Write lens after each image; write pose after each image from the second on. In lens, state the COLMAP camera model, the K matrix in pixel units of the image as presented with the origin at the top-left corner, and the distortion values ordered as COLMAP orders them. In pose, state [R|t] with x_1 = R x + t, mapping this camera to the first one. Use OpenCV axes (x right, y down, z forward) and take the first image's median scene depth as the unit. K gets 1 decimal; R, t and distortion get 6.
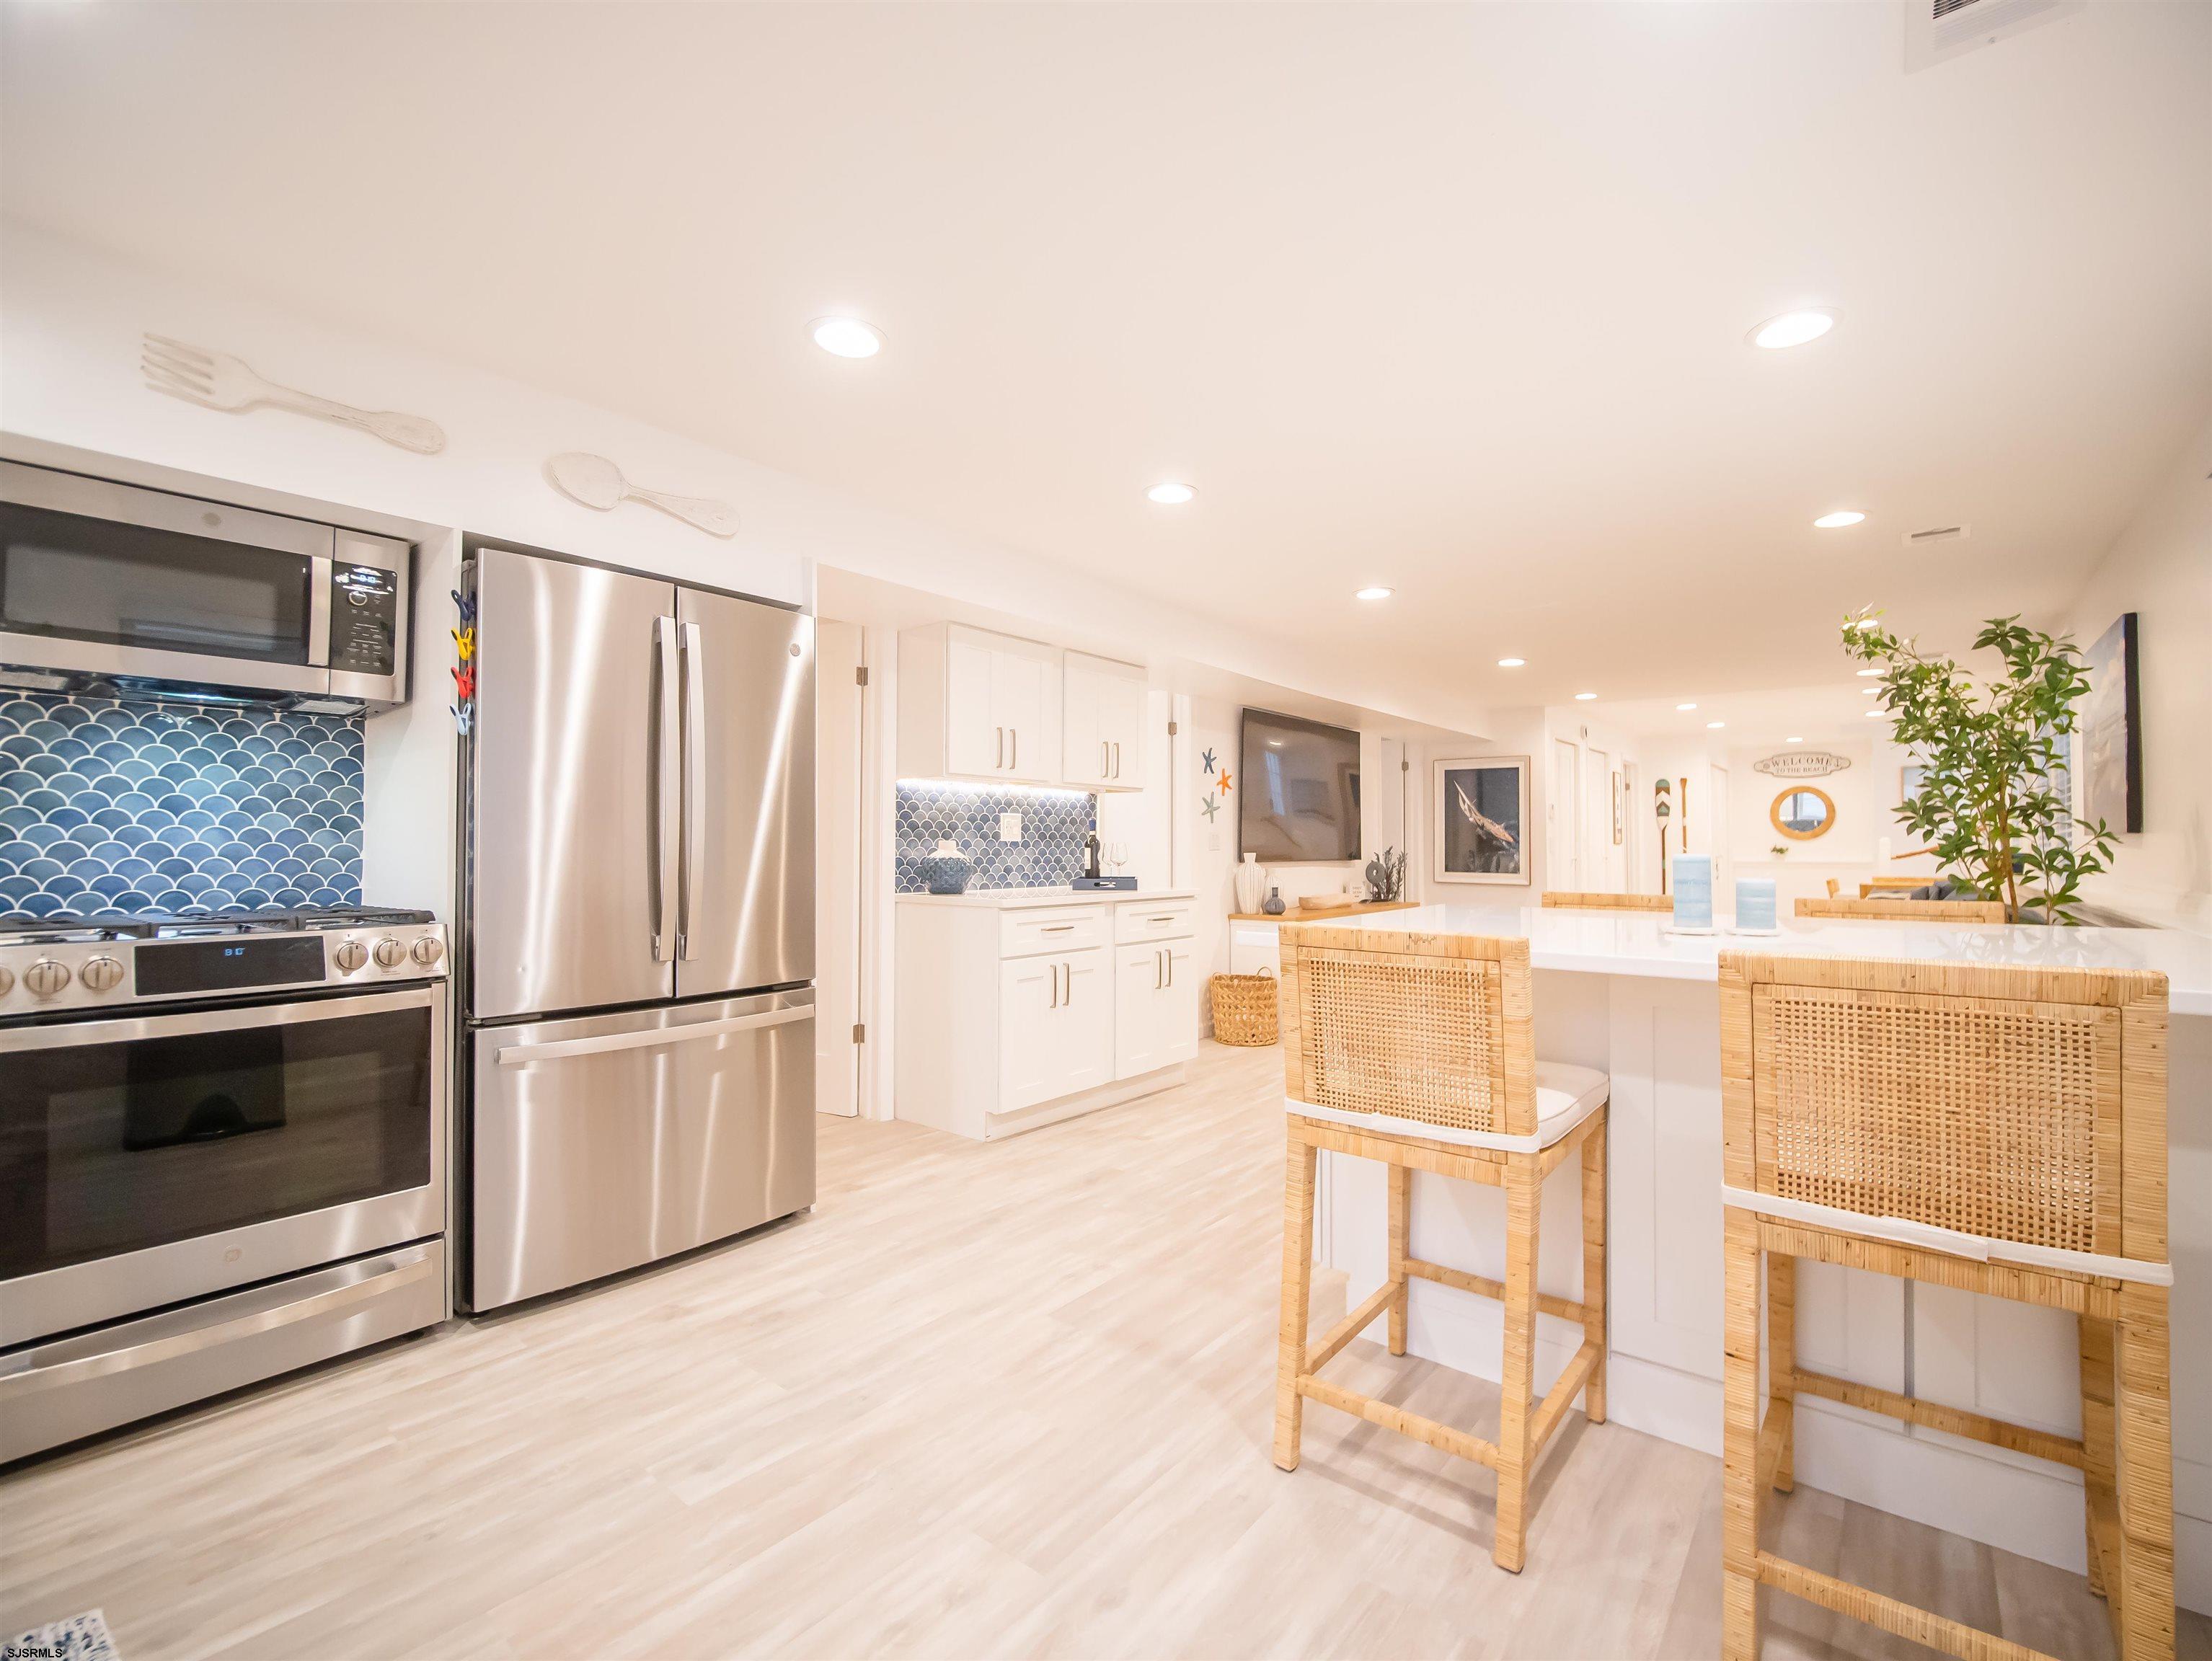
lens RADIAL K [[990.5, 0, 1089.7], [0, 990.5, 828.9], [0, 0, 1]] dist [-0.018352, -0.000448]
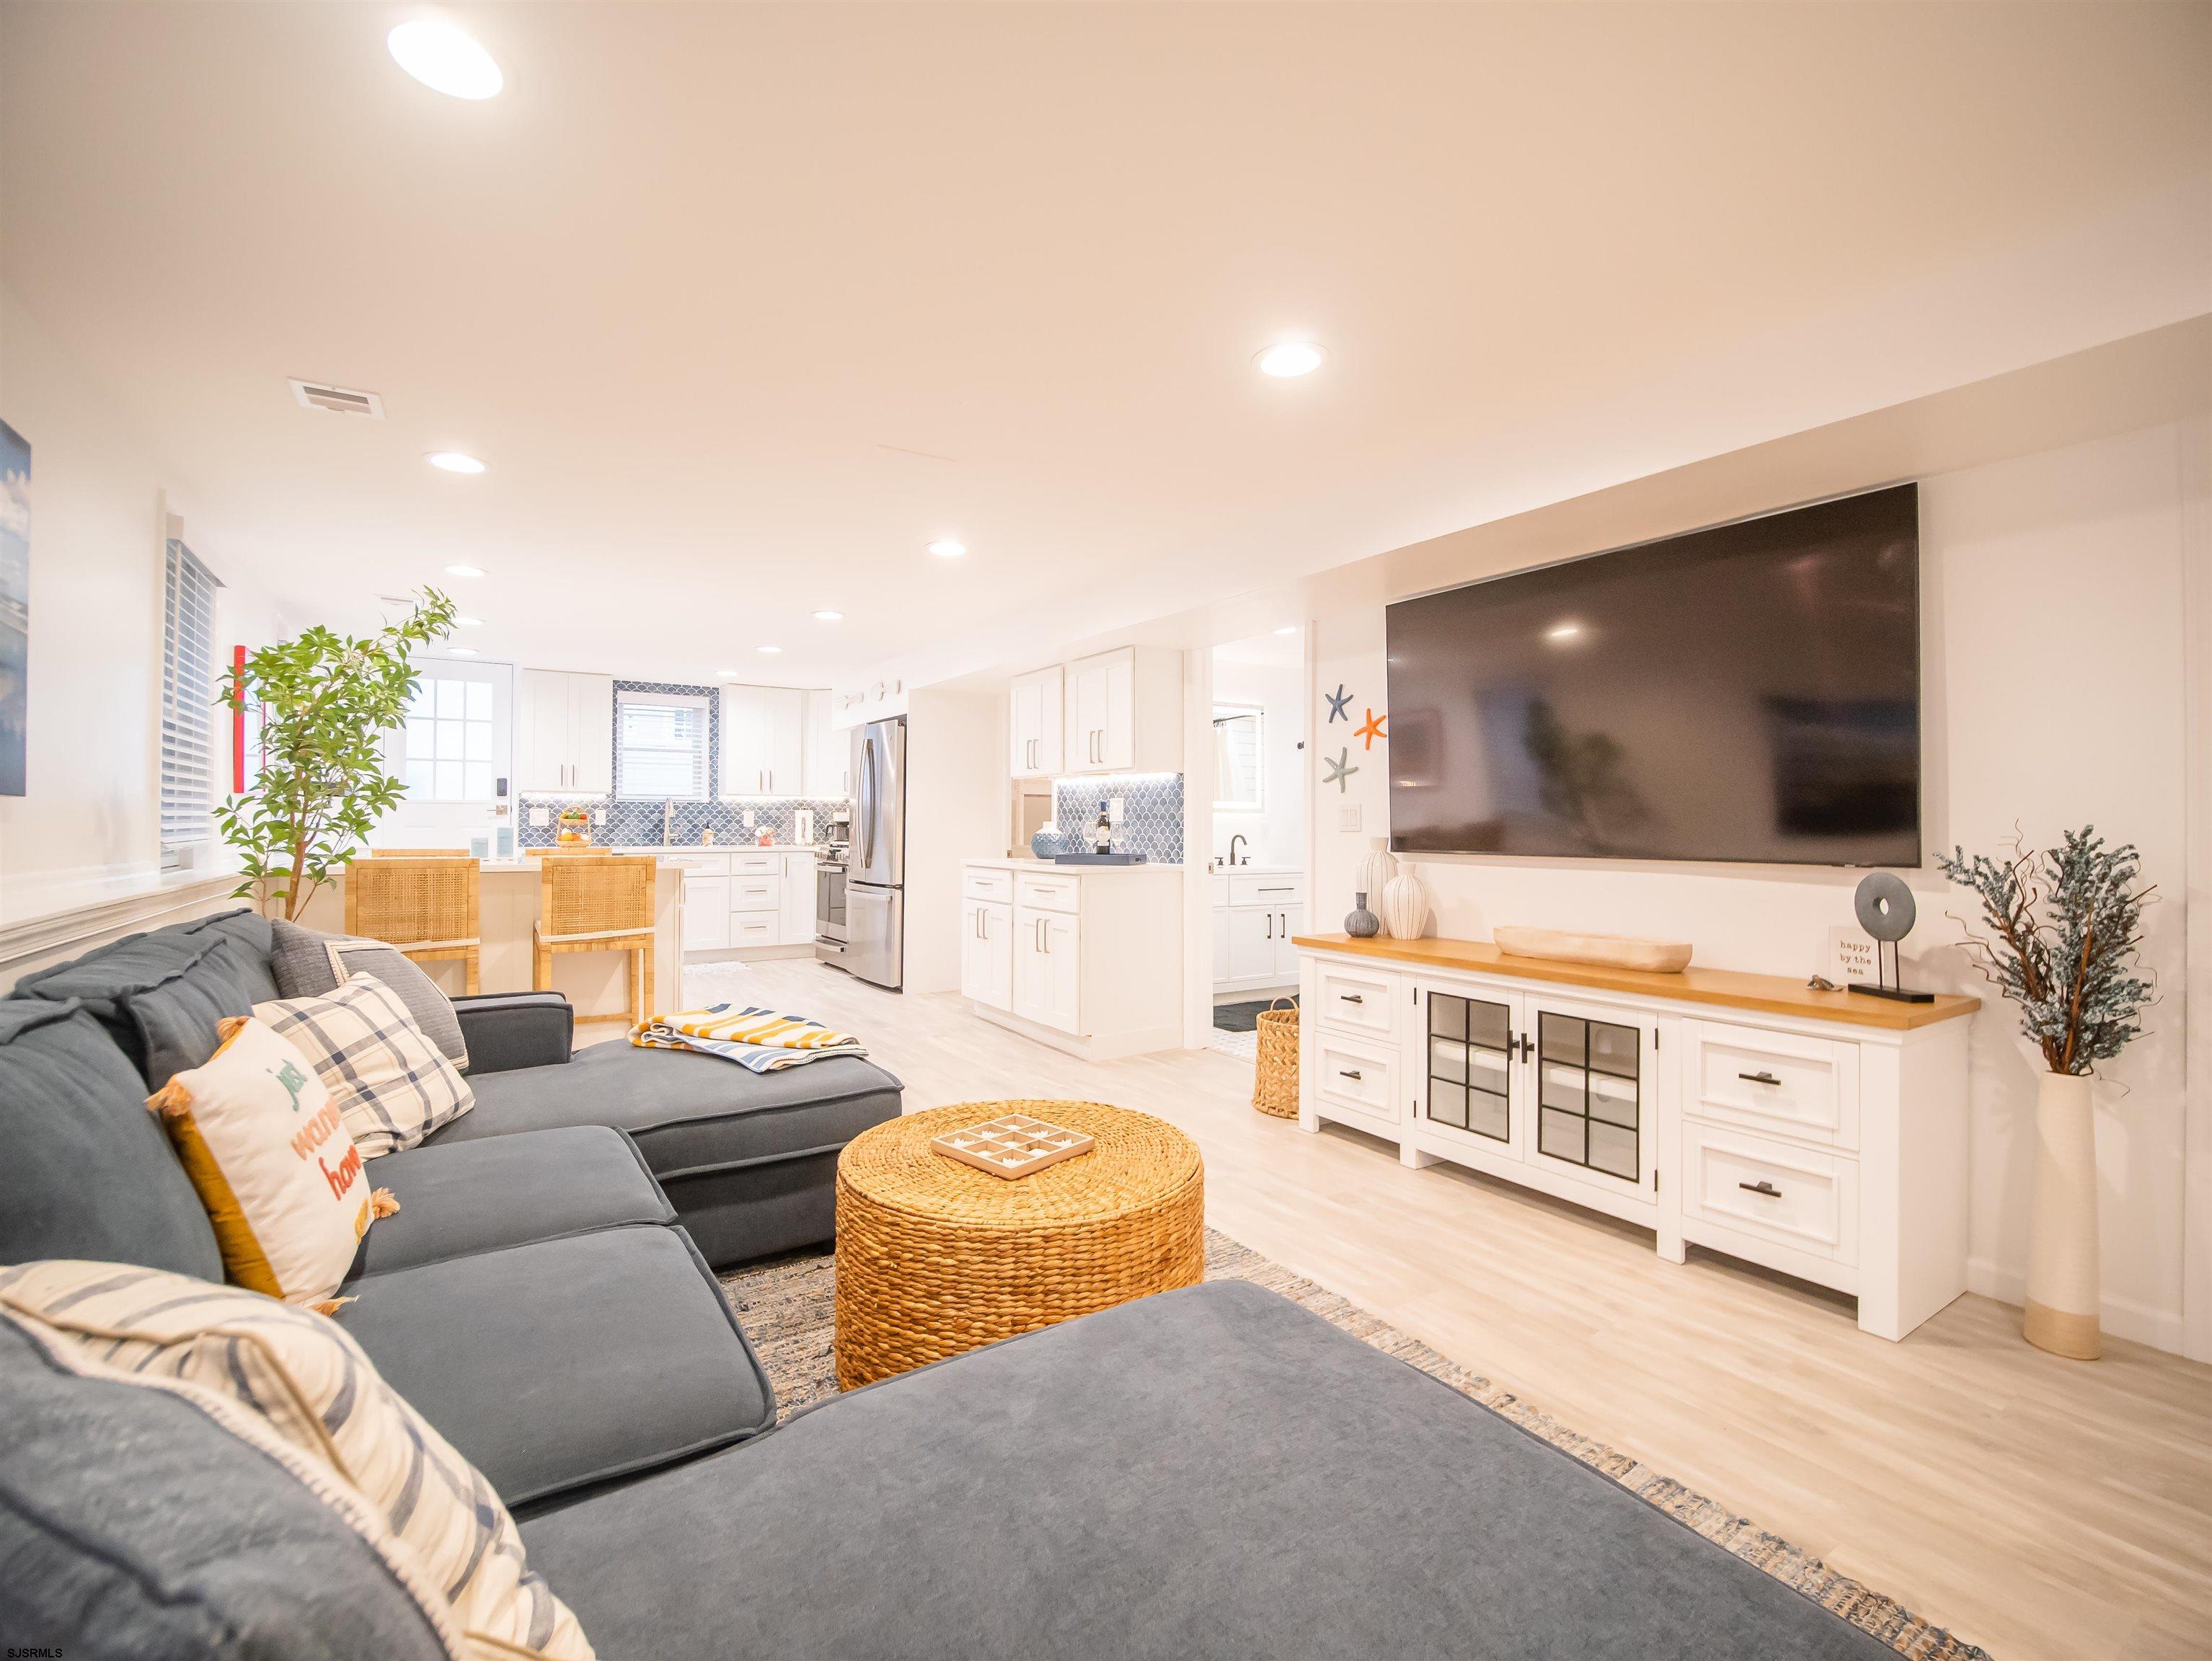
lens RADIAL K [[990.5, 0, 1093.4], [0, 990.5, 814.5], [0, 0, 1]] dist [-0.018352, -0.000448]
pose [[-0.308315, -0.015513, -0.951158, 1.476423], [0.010971, 0.999743, -0.019861, 0.037950], [0.951221, -0.016559, -0.308065, 1.852182]]
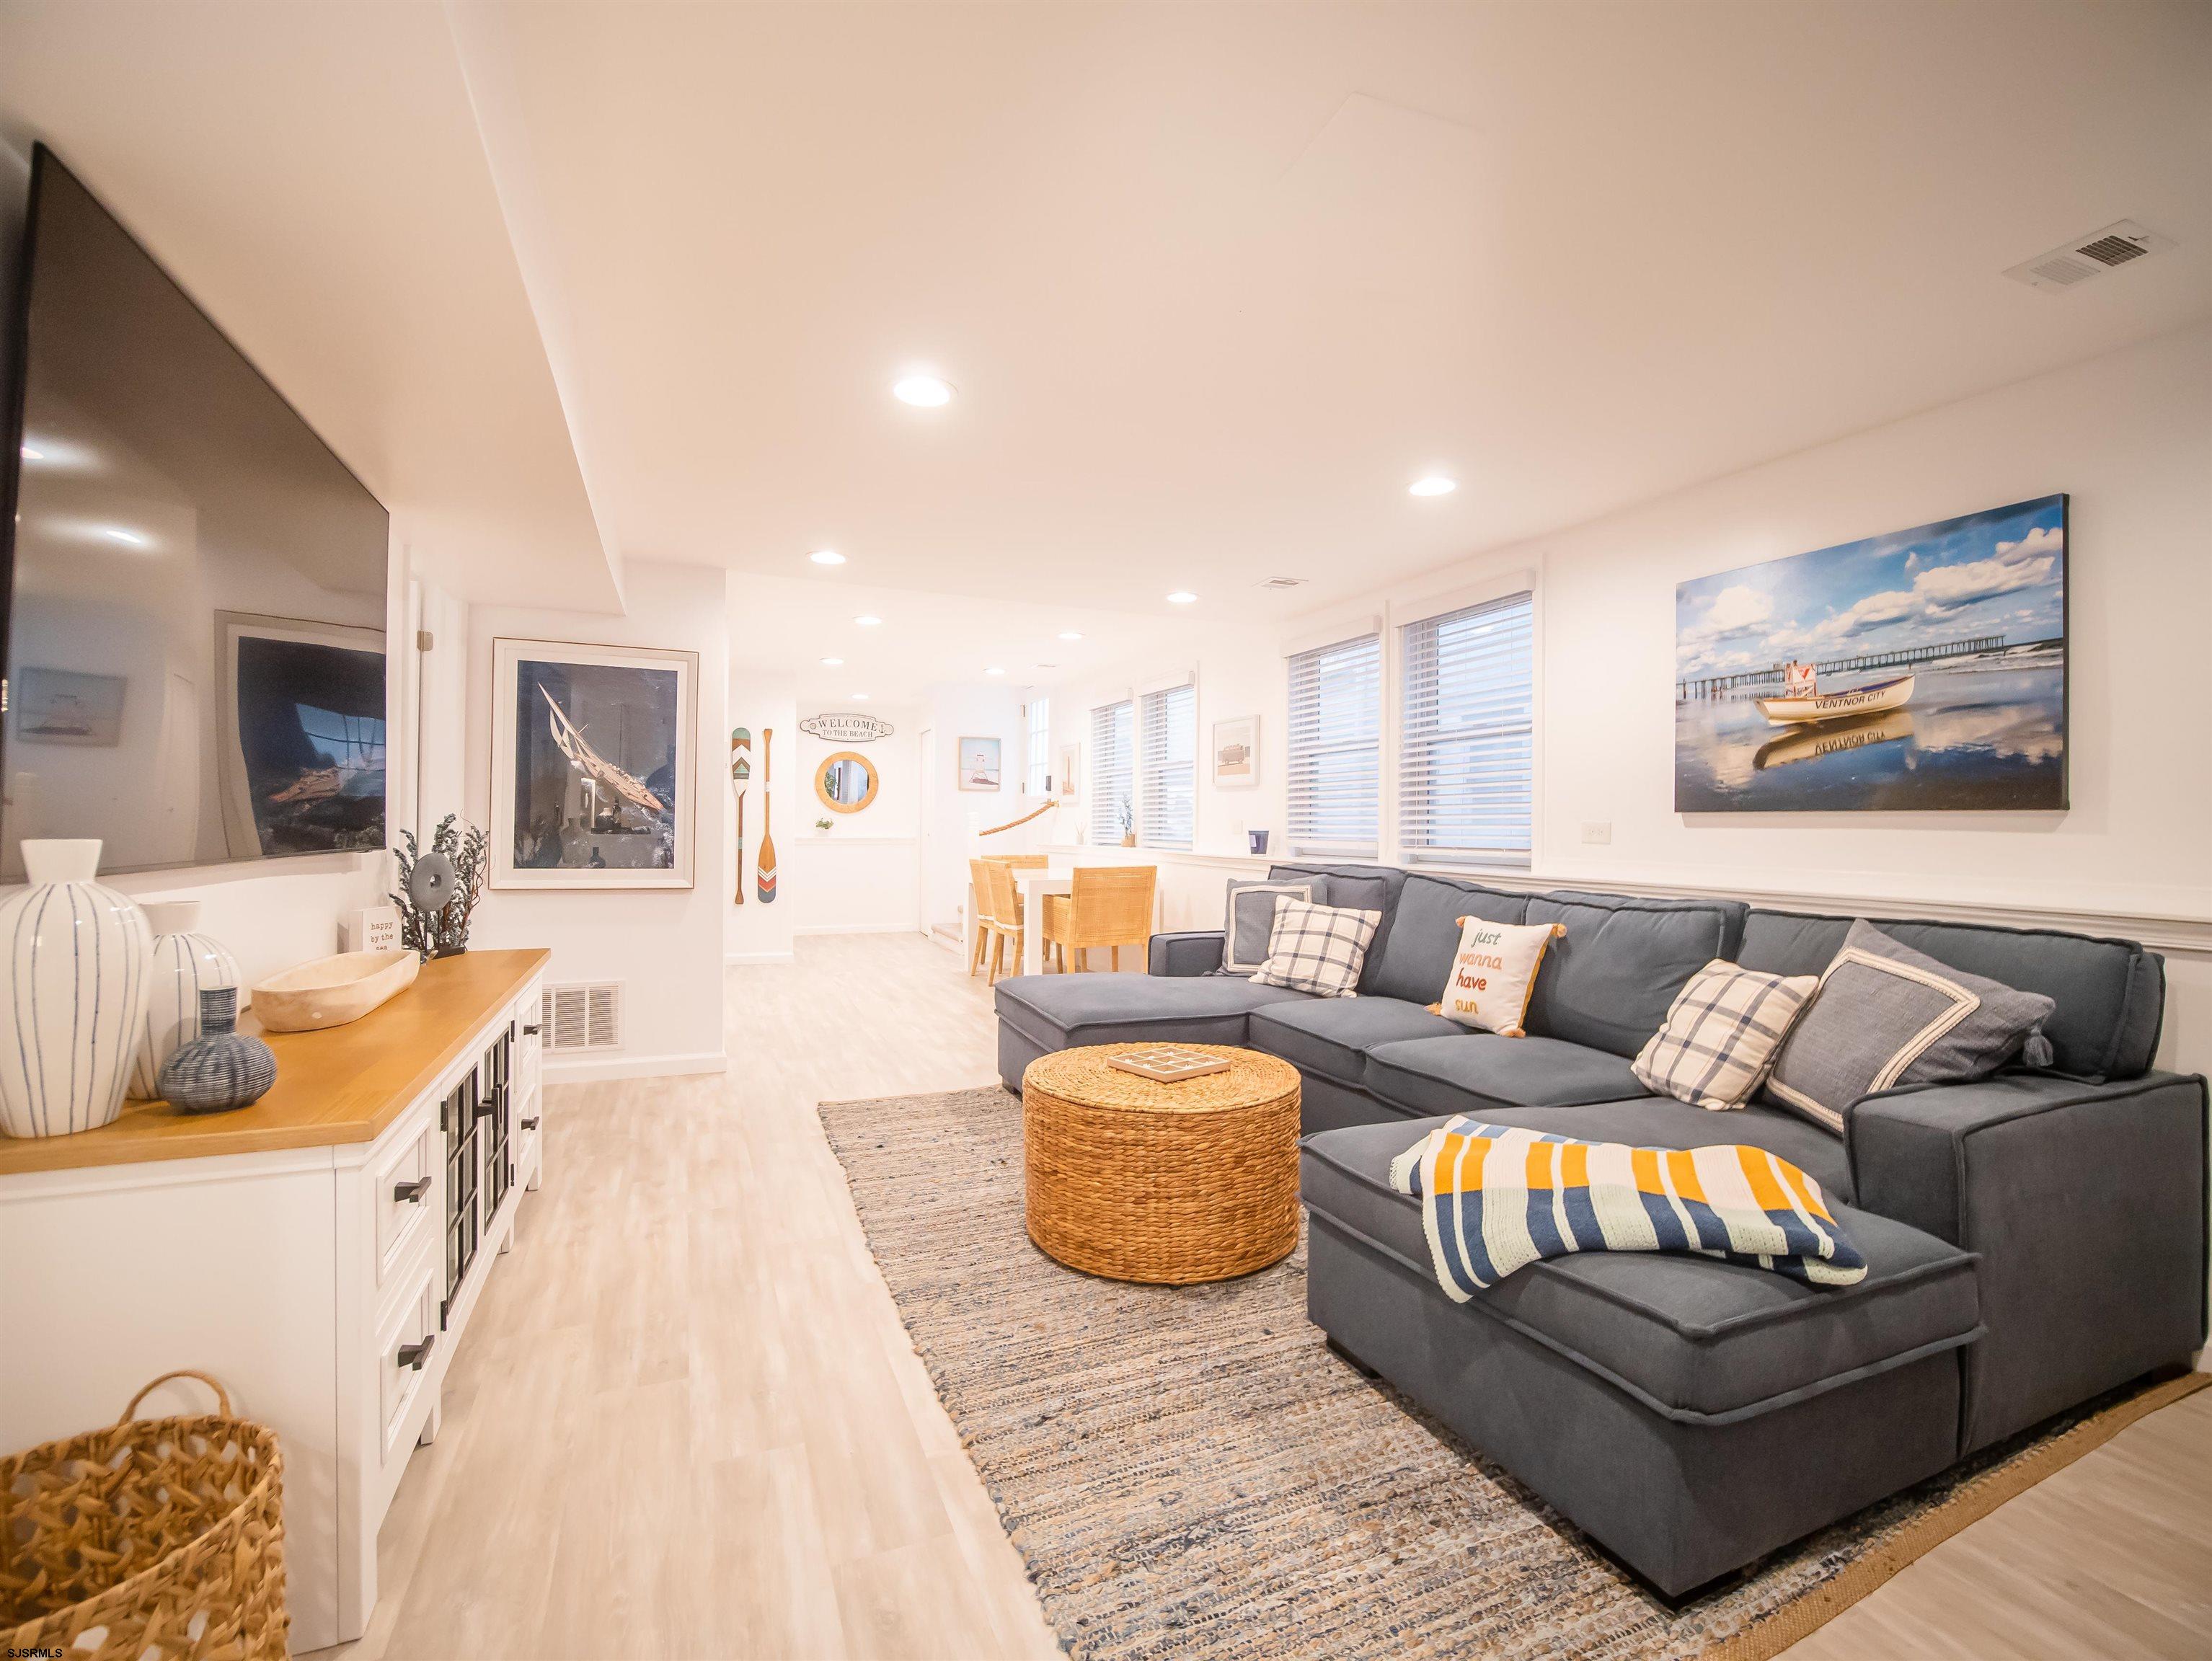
lens RADIAL K [[990.5, 0, 1118.5], [0, 990.5, 824.1], [0, 0, 1]] dist [-0.018352, -0.000448]
pose [[0.446550, 0.002596, 0.894755, 0.143536], [-0.022507, 0.999712, 0.008333, 0.026581], [-0.894476, -0.023859, 0.446480, 1.283328]]
